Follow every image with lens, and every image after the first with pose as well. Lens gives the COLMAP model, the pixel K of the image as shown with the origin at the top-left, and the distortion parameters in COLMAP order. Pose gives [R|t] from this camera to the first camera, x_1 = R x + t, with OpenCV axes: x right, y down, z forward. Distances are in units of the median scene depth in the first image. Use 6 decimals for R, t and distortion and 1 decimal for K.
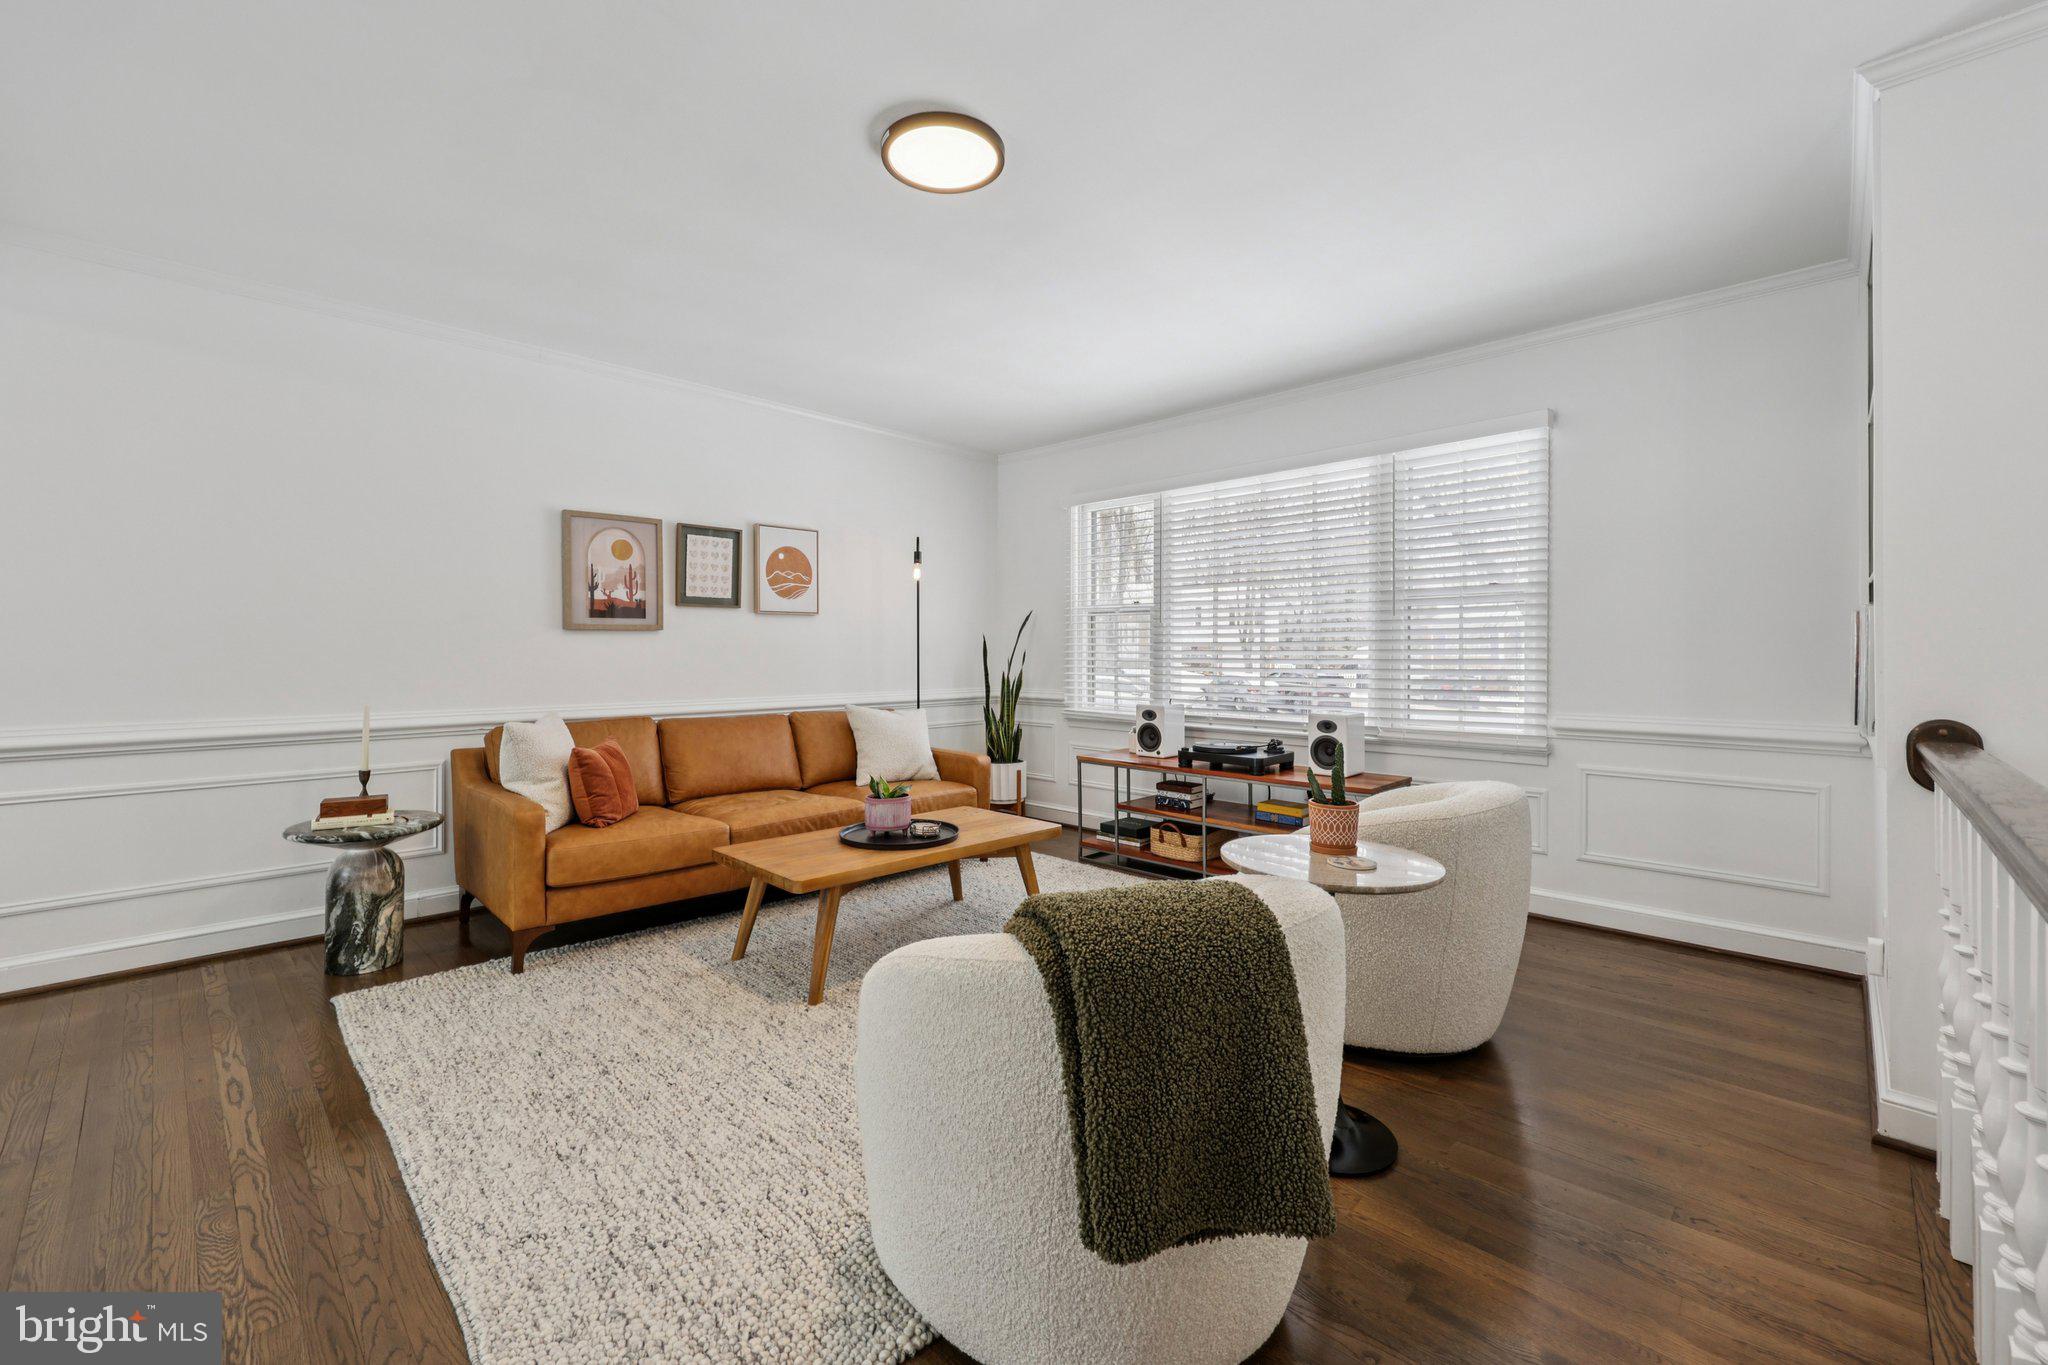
lens RADIAL K [[824.3, 0, 1013.1], [0, 824.3, 662.9], [0, 0, 1]] dist [0.000048, 0.000399]
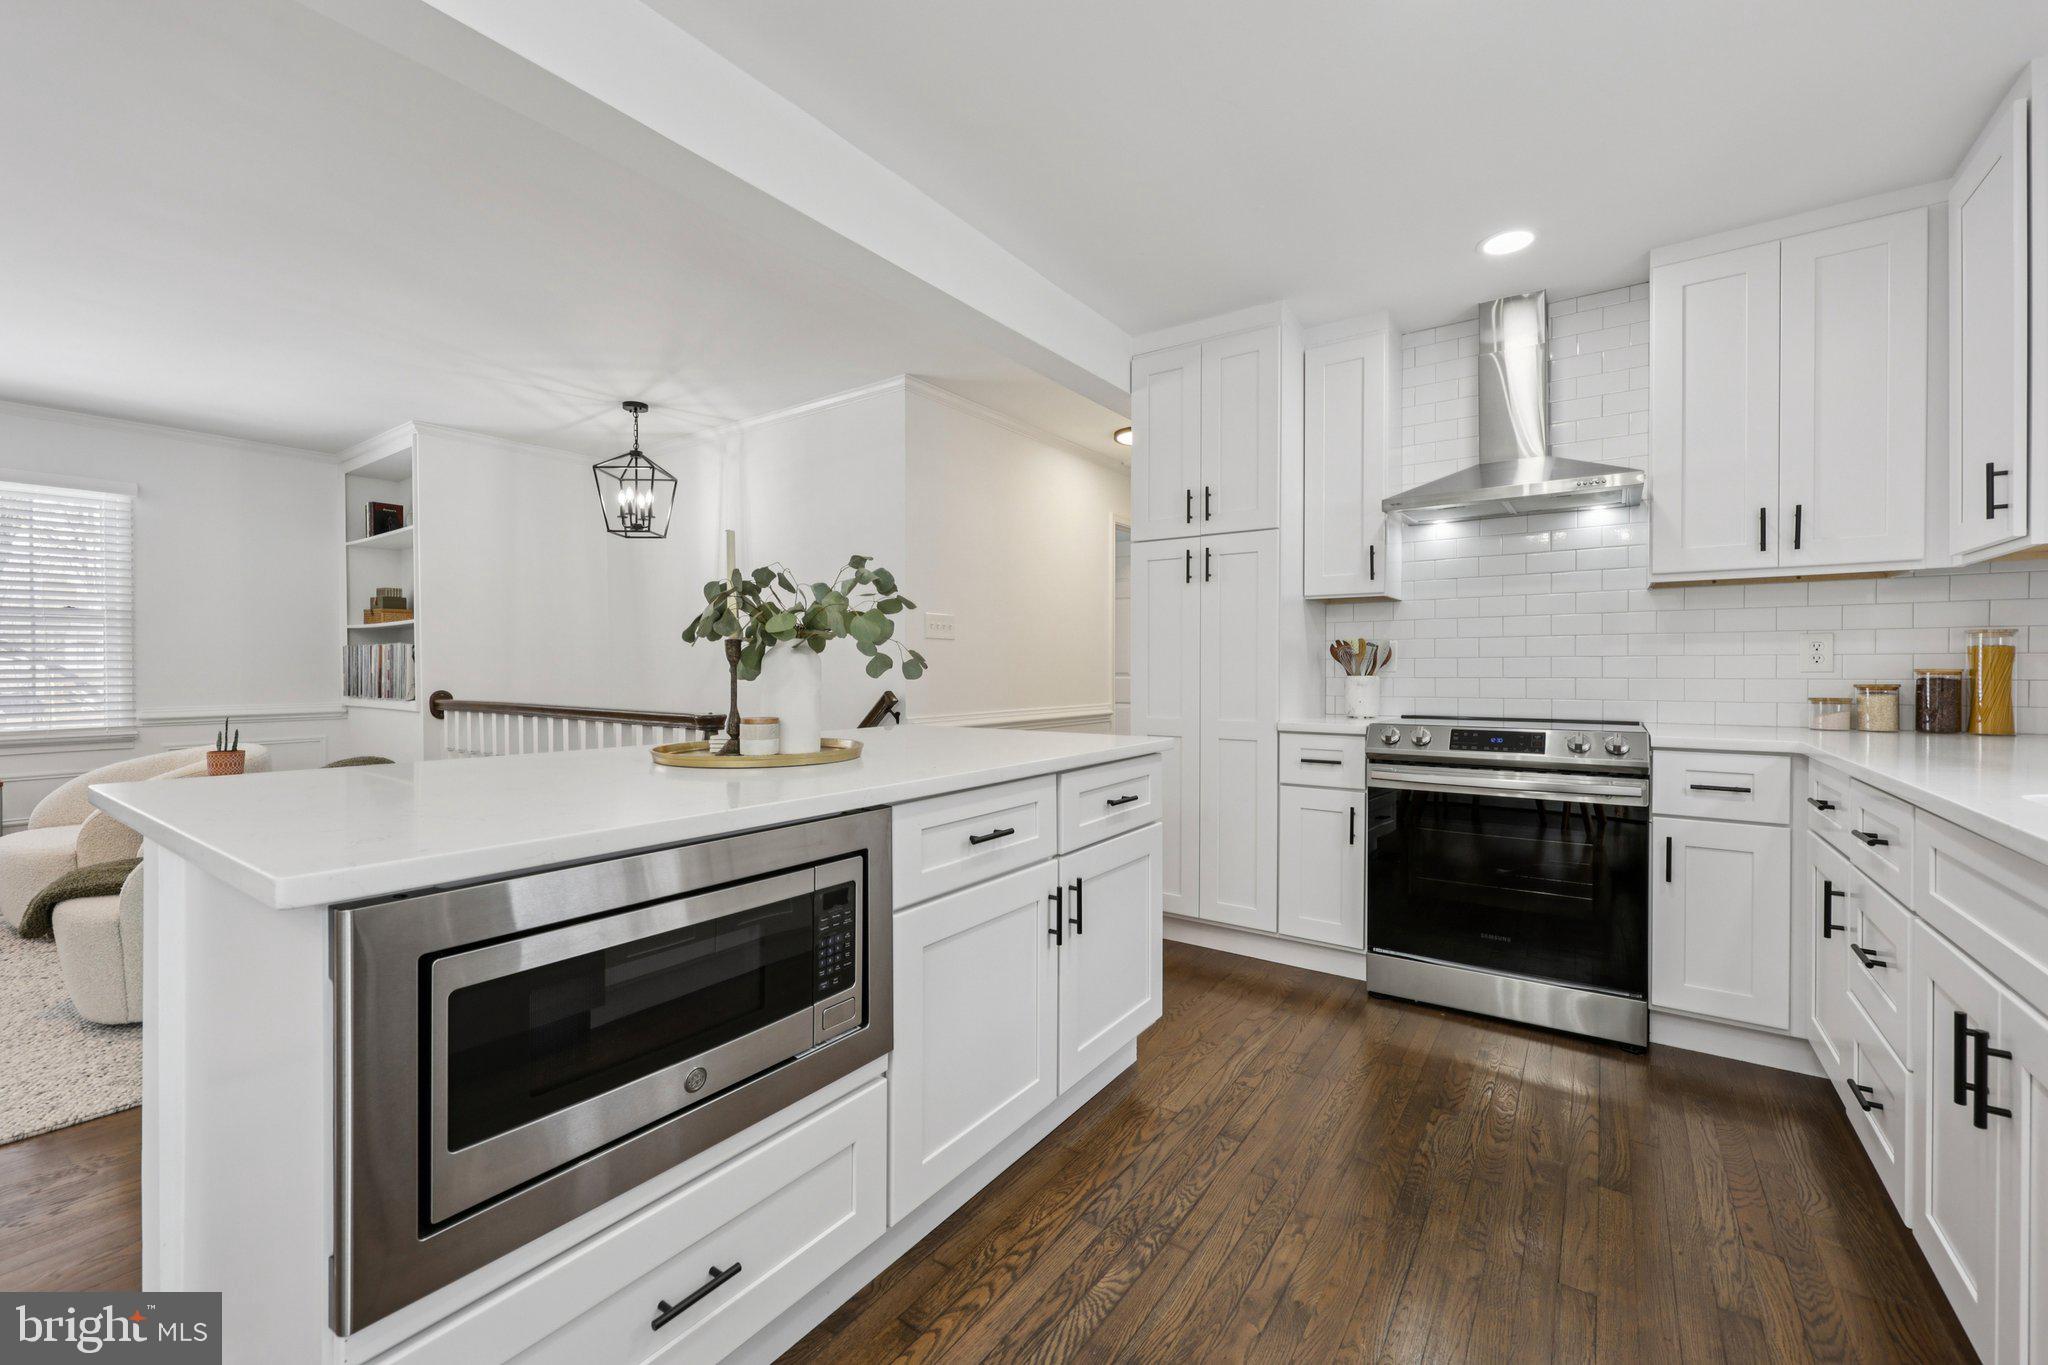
lens RADIAL K [[824.3, 0, 1022.8], [0, 824.3, 677.0], [0, 0, 1]] dist [0.000048, 0.000399]
pose [[-0.152535, -0.016787, 0.988156, -1.061425], [0.006170, 0.999820, 0.017938, -0.006878], [-0.988279, 0.008833, -0.152404, -0.266304]]
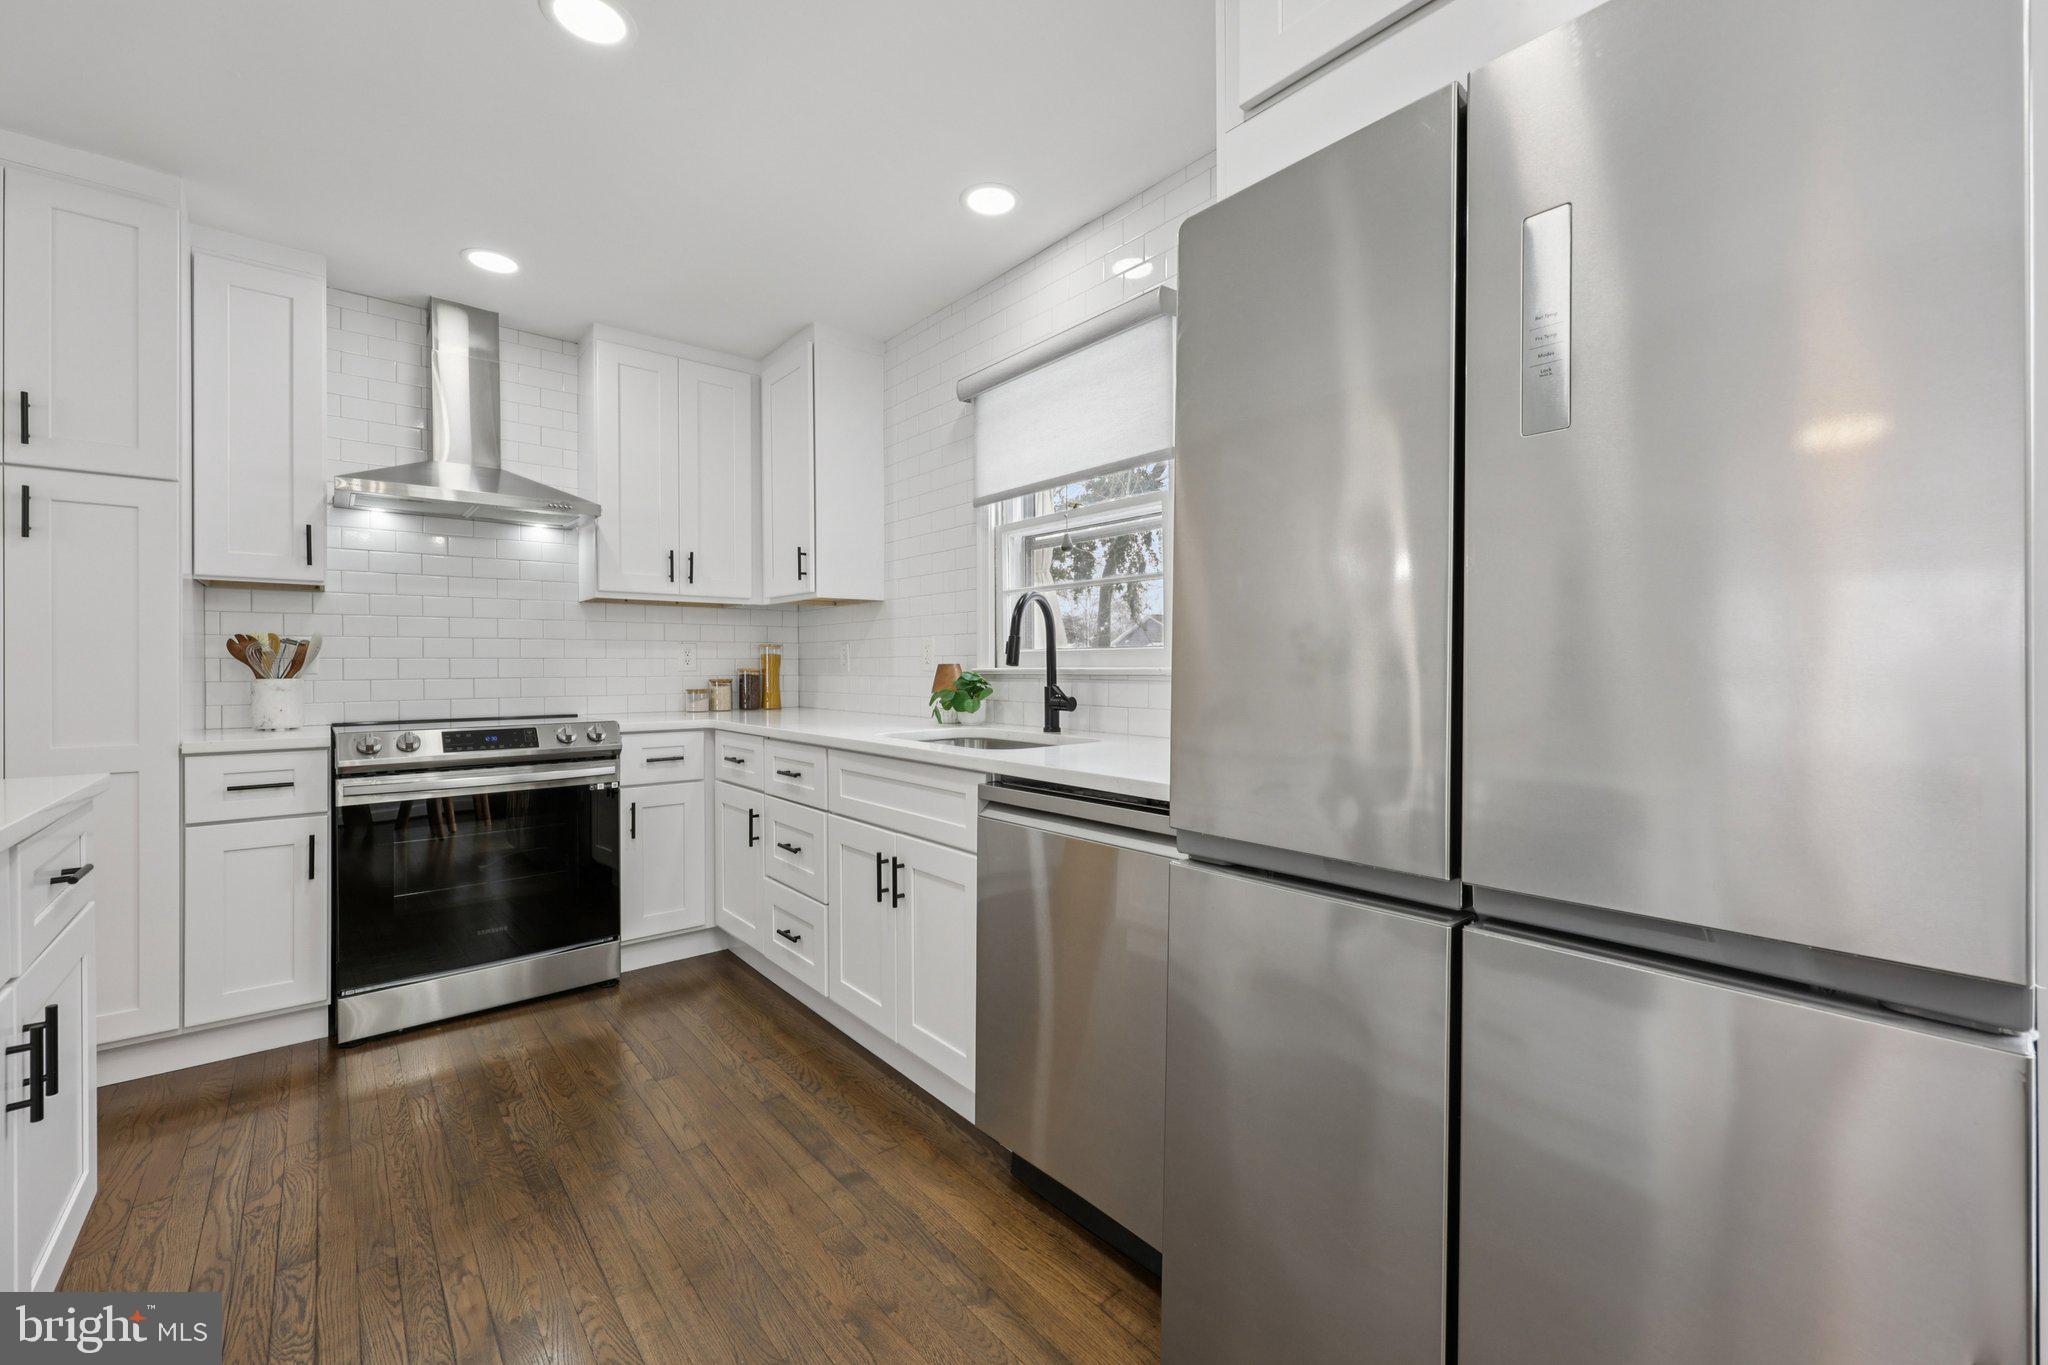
lens RADIAL K [[824.3, 0, 1031.8], [0, 824.3, 669.0], [0, 0, 1]] dist [0.000048, 0.000399]
pose [[-0.995306, -0.004329, 0.096683, -0.947436], [-0.003371, 0.999944, 0.010074, -0.008495], [-0.096722, 0.009701, -0.995264, -0.049173]]
